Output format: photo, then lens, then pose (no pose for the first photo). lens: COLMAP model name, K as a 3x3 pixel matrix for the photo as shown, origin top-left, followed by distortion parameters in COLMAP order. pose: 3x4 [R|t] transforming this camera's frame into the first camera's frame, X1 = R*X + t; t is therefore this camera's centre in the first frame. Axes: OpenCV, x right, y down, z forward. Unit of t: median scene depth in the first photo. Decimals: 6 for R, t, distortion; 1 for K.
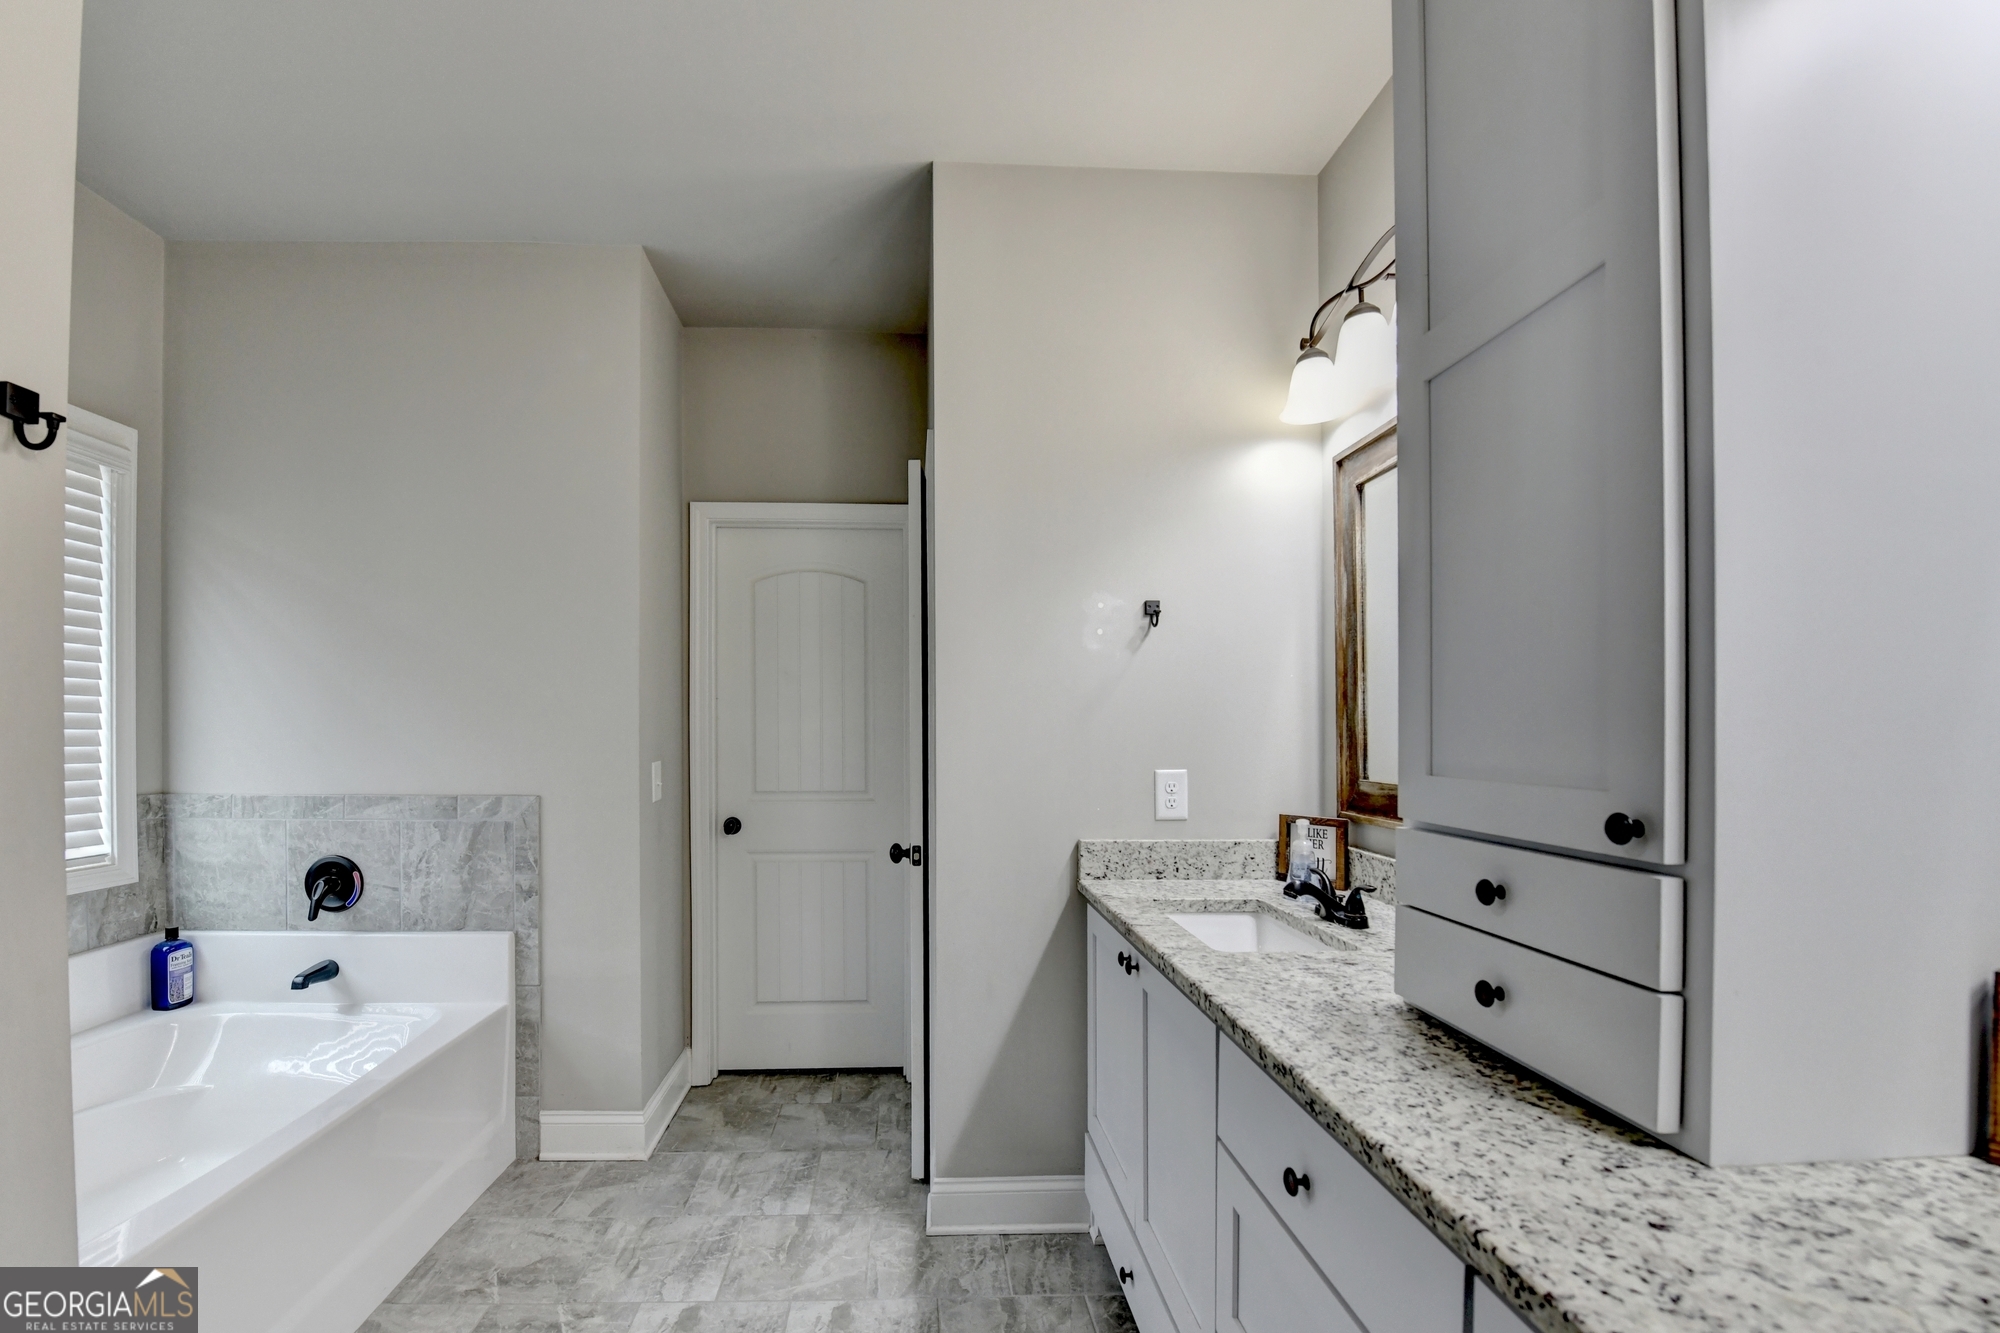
lens RADIAL K [[821.0, 0, 933.9], [0, 821.0, 729.9], [0, 0, 1]] dist [-0.015390, -0.001068]
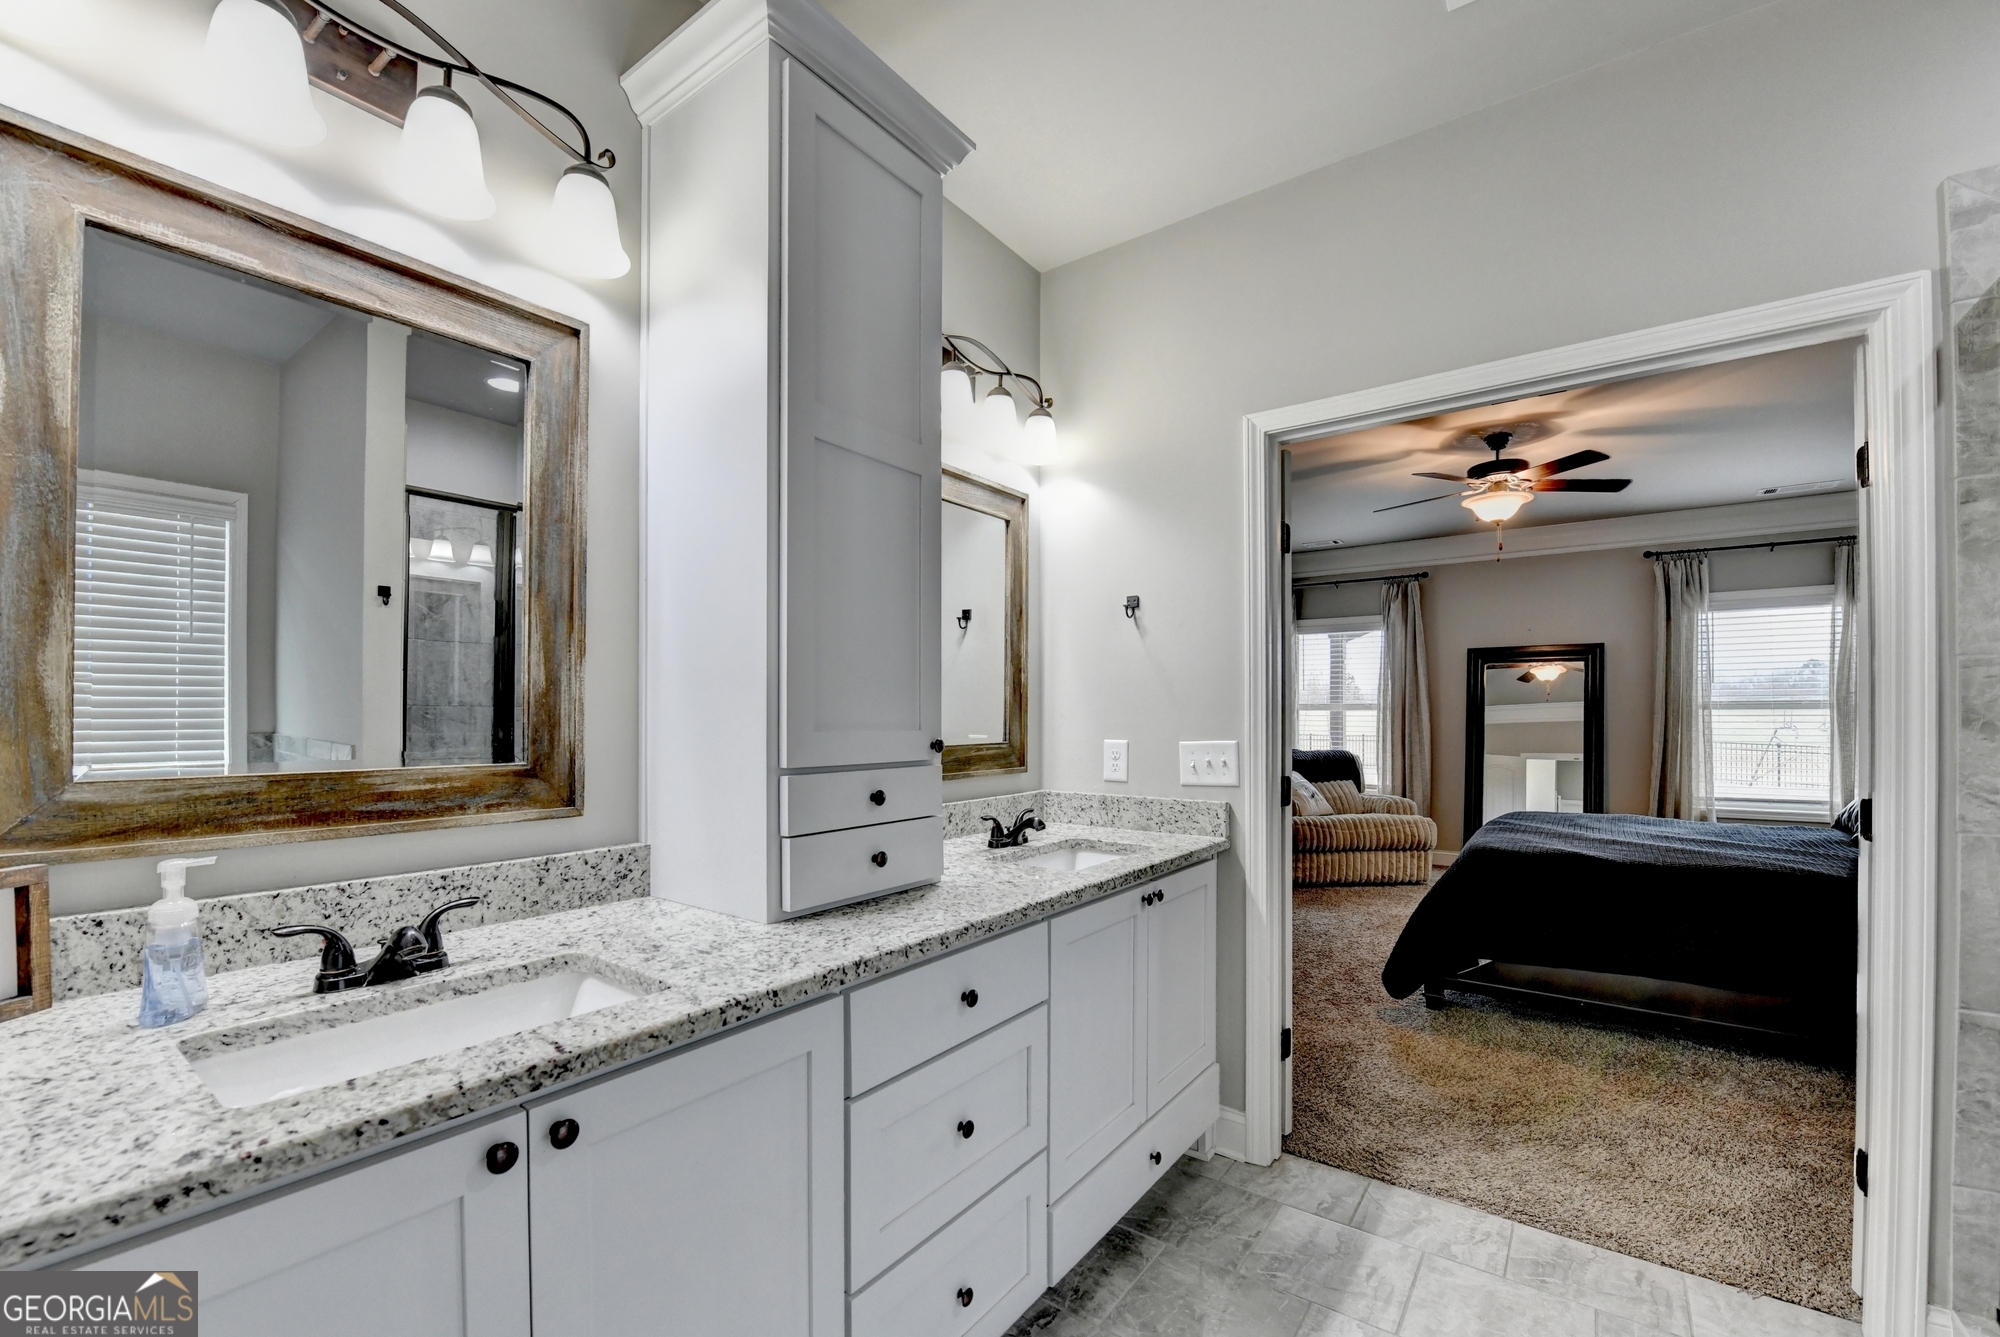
lens RADIAL K [[820.0, 0, 997.0], [0, 820.0, 712.9], [0, 0, 1]] dist [-0.013181, -0.004191]
pose [[-0.786856, -0.005141, 0.617115, -0.247780], [-0.007952, 0.999967, -0.001808, 0.013850], [-0.617086, -0.006330, -0.786871, 1.014689]]
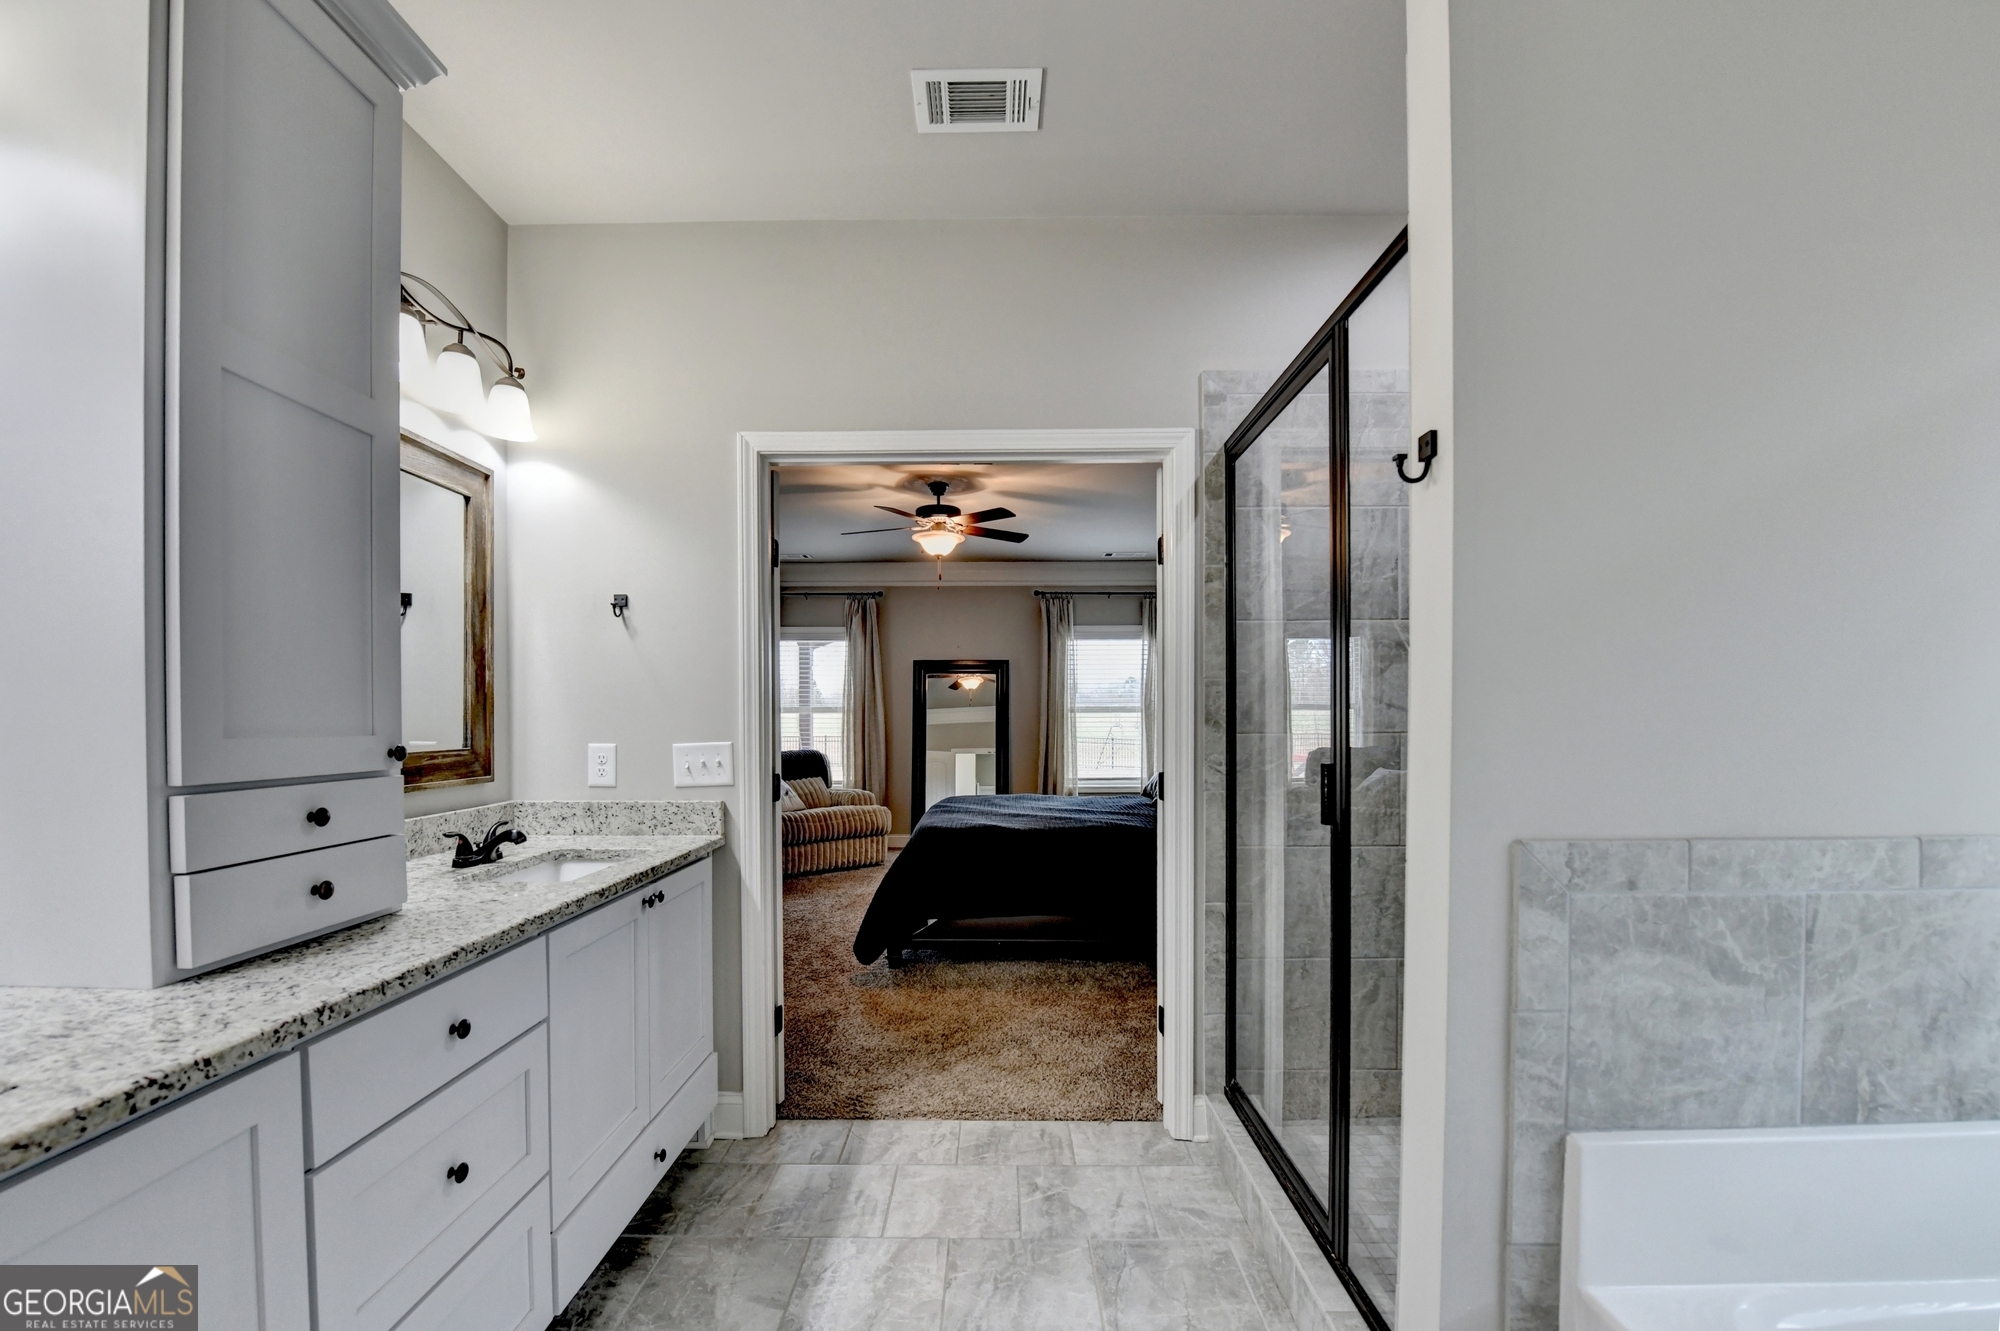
lens RADIAL K [[817.2, 0, 979.6], [0, 817.2, 720.4], [0, 0, 1]] dist [-0.017367, -0.000779]
pose [[-0.998449, -0.005046, 0.055444, -0.234161], [-0.005060, 0.999987, -0.000107, 0.015083], [-0.055443, -0.000387, -0.998462, 1.081423]]
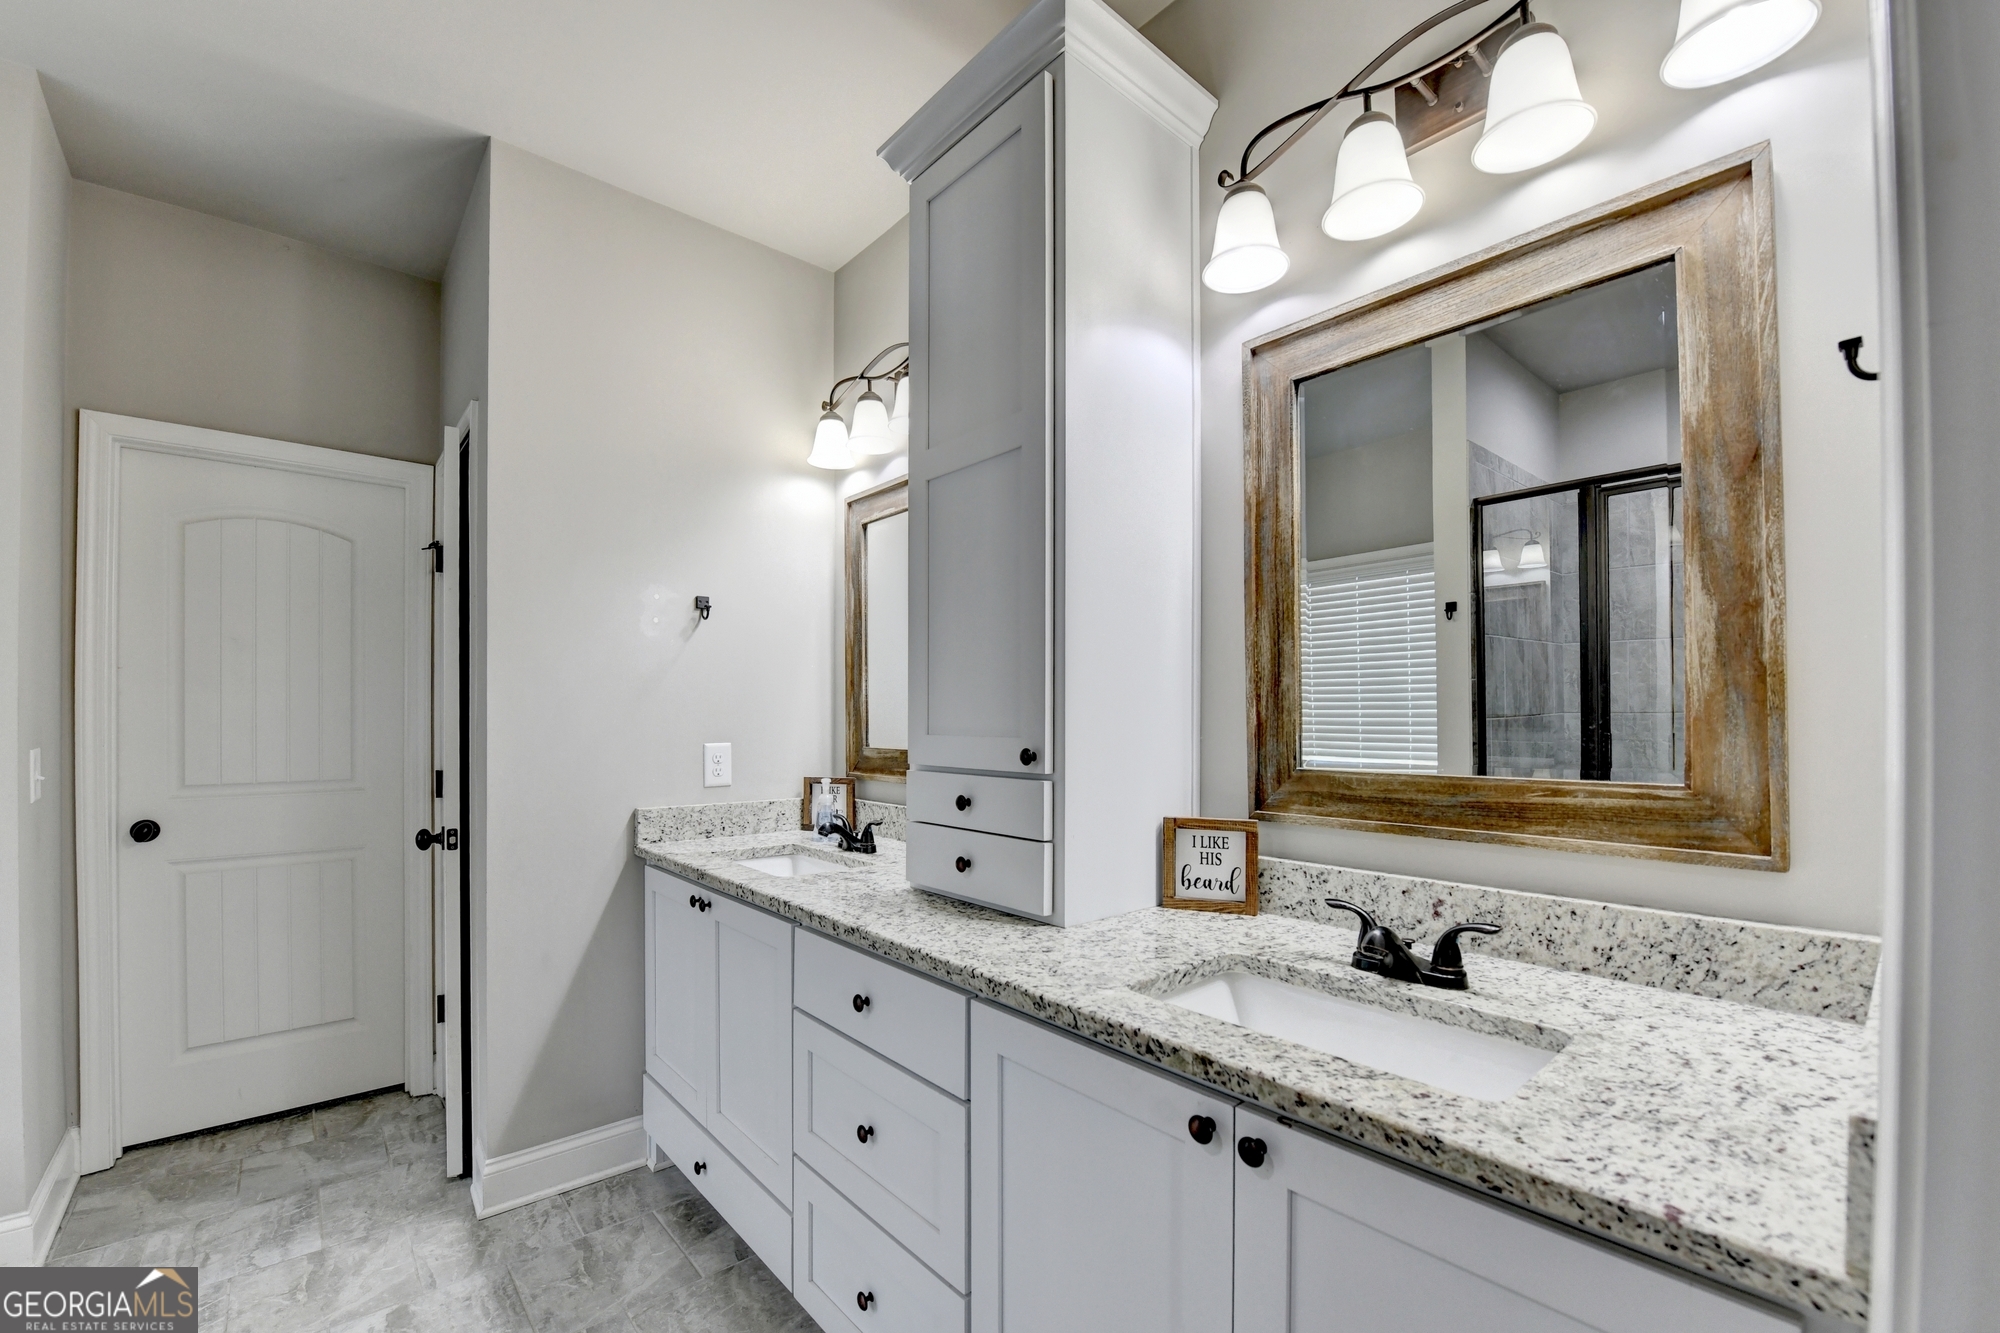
lens RADIAL K [[817.2, 0, 979.6], [0, 817.2, 721.4], [0, 0, 1]] dist [-0.017367, -0.000779]
pose [[0.782994, -0.002597, 0.622024, -0.150850], [-0.000391, 0.999989, 0.004668, 0.012908], [-0.622030, -0.003899, 0.782984, -0.148254]]
